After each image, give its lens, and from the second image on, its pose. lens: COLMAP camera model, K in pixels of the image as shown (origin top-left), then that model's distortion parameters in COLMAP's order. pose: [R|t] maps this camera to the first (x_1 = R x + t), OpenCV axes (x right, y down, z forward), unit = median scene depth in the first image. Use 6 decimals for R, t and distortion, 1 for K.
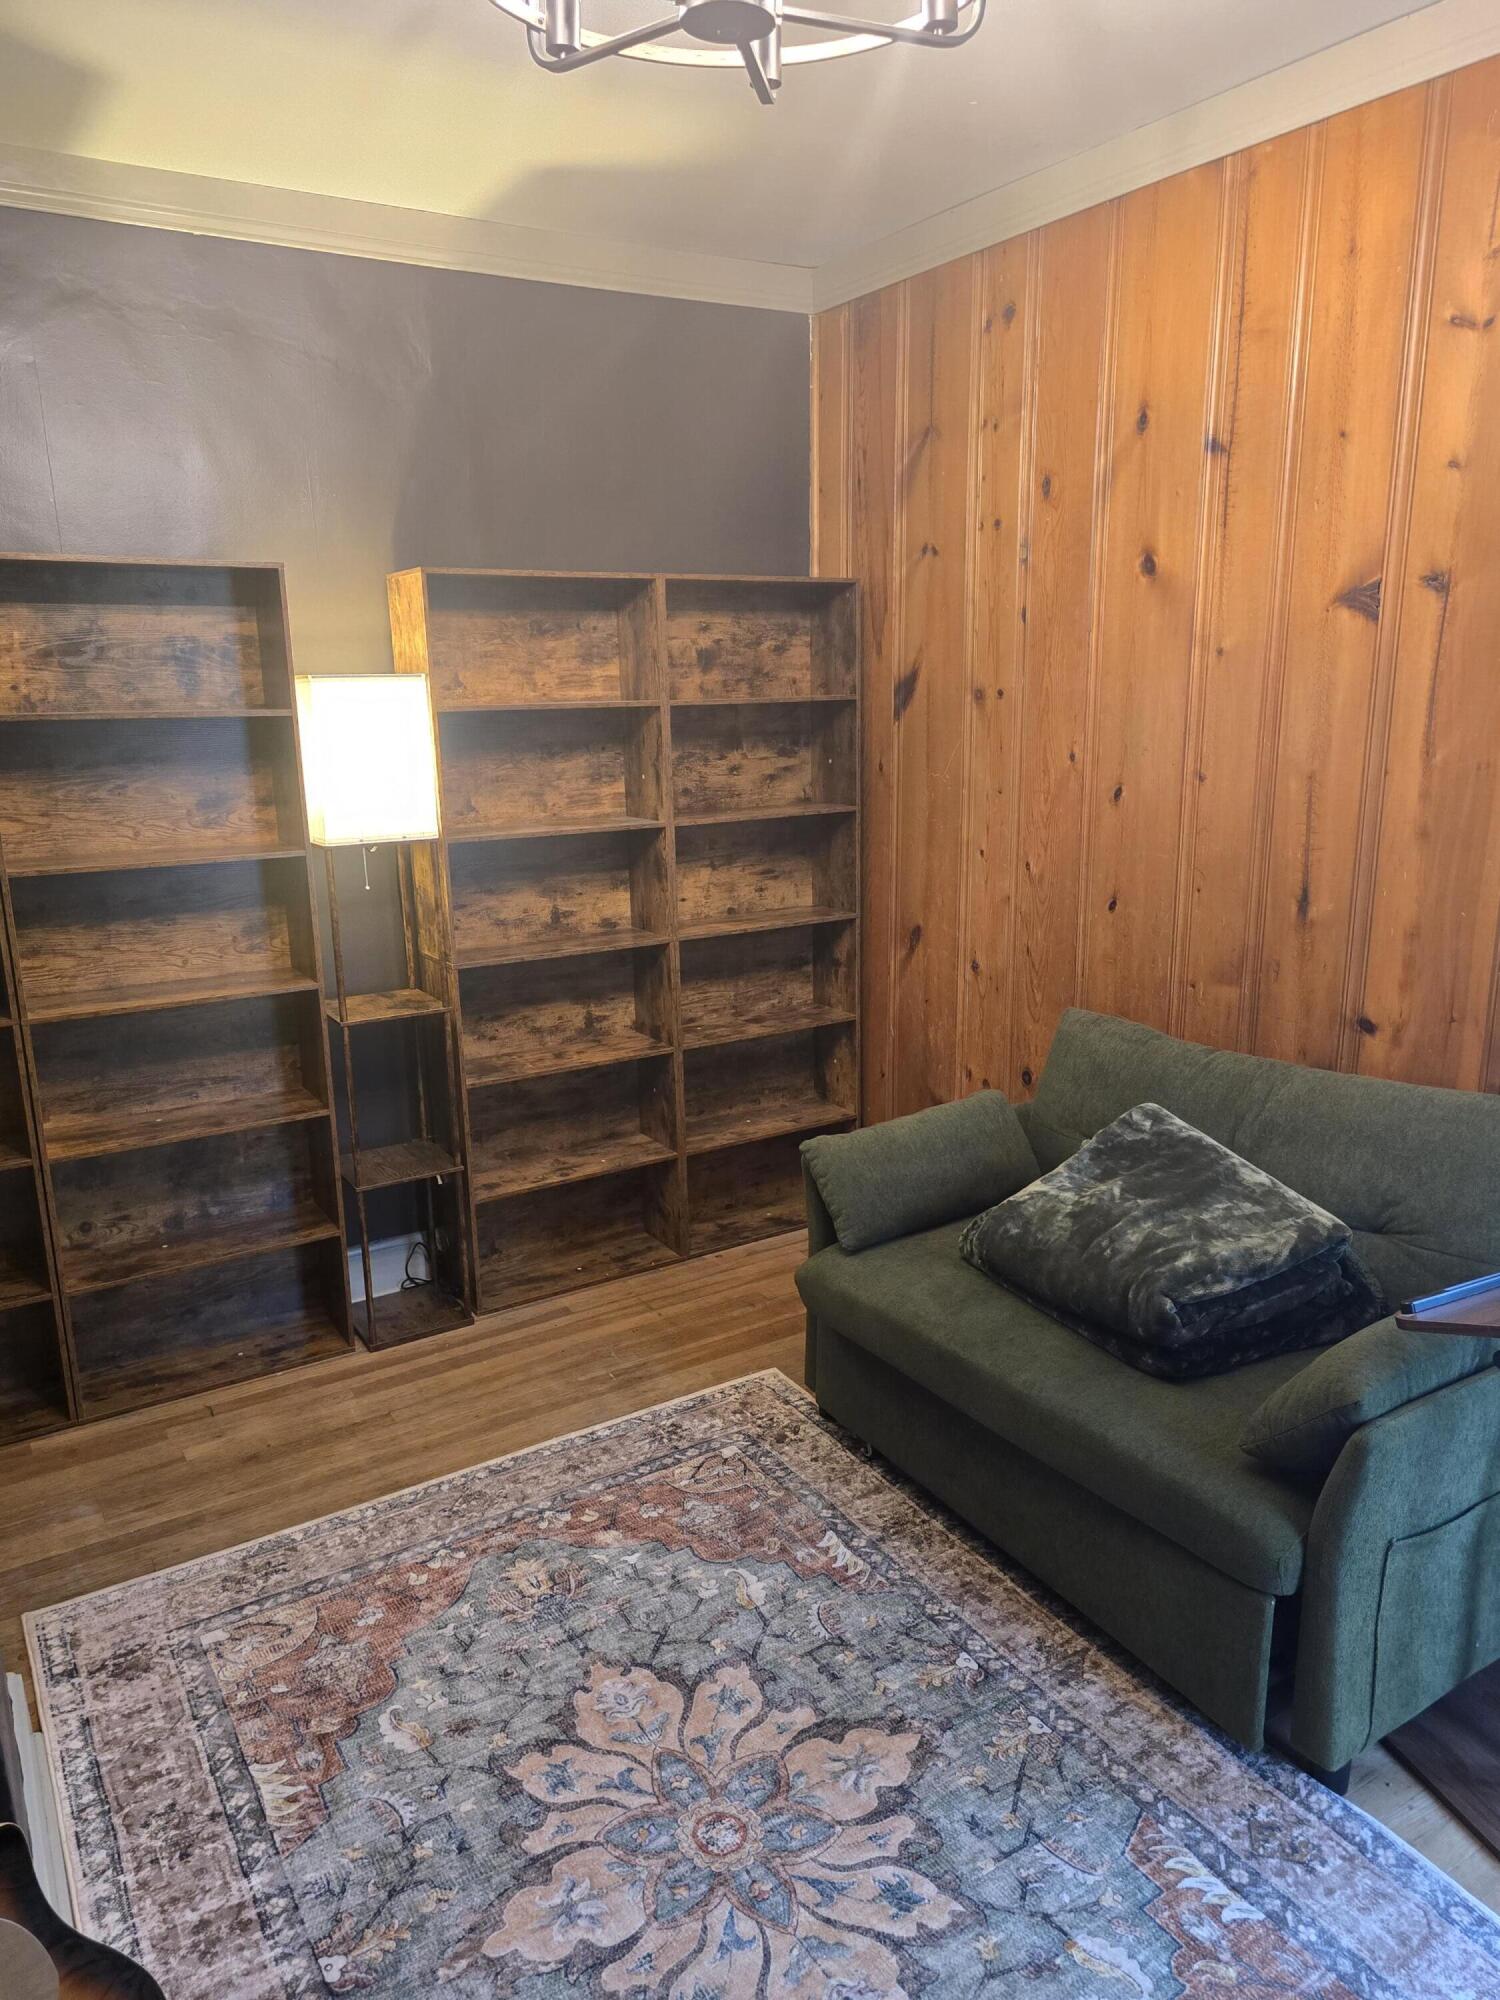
lens RADIAL K [[1372.2, 0, 747.3], [0, 1372.2, 1023.7], [0, 0, 1]] dist [0.082426, -0.073304]
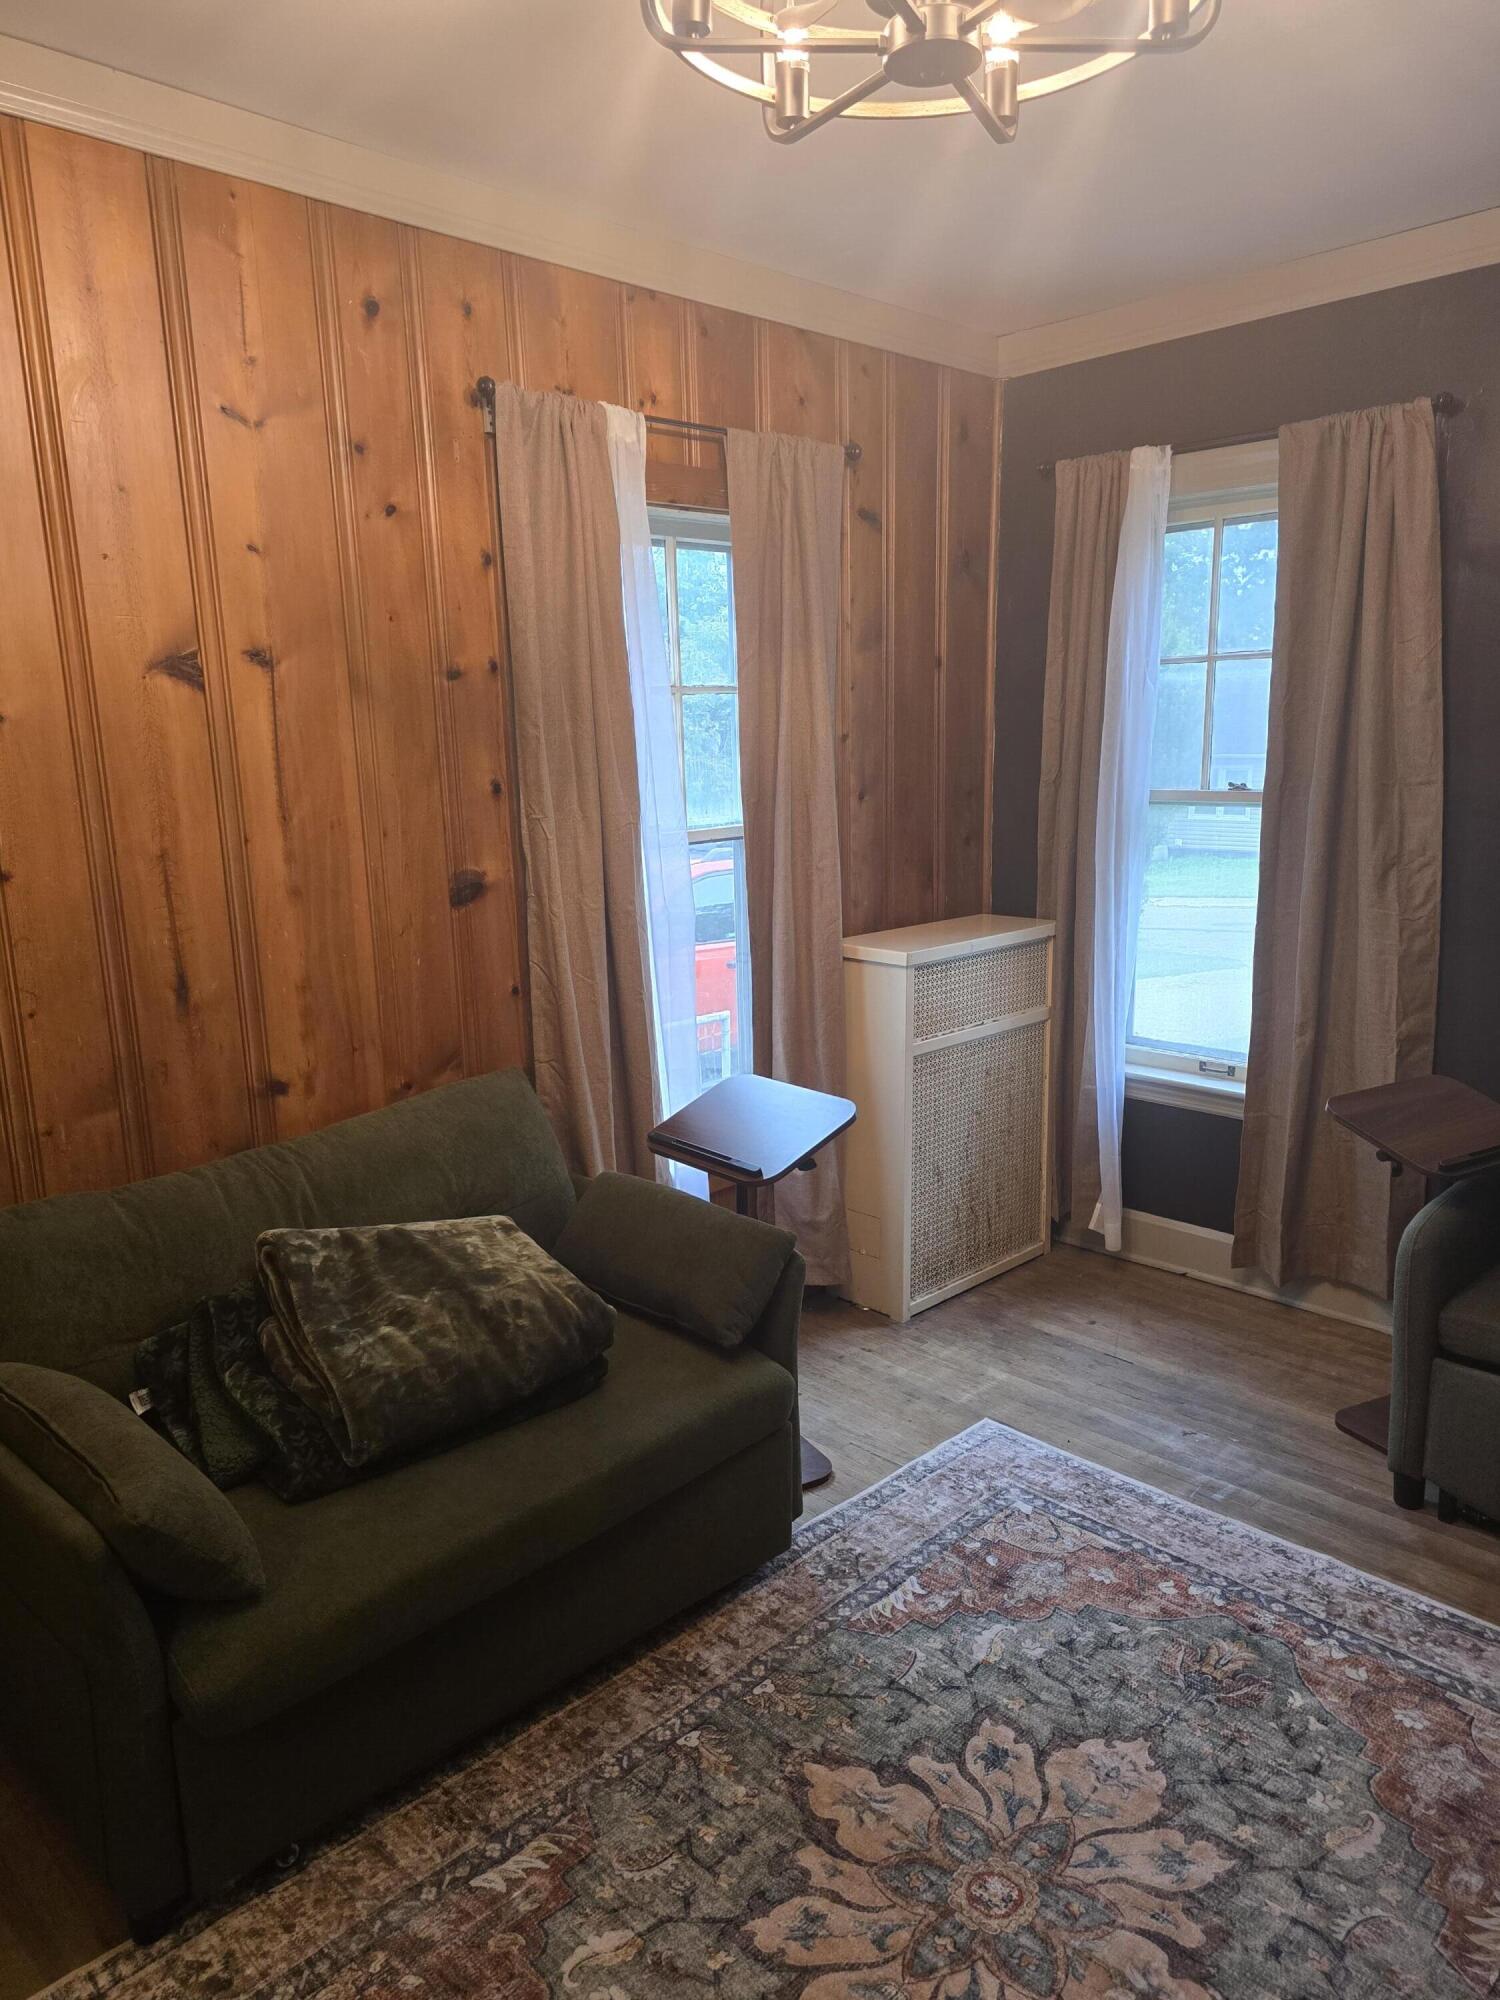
lens RADIAL K [[1372.2, 0, 747.3], [0, 1372.2, 1023.7], [0, 0, 1]] dist [0.082426, -0.073304]
pose [[-0.215906, -0.186330, 0.958471, -0.700509], [0.265215, 0.933527, 0.241224, -0.232724], [-0.939705, 0.306283, -0.152136, 0.979441]]
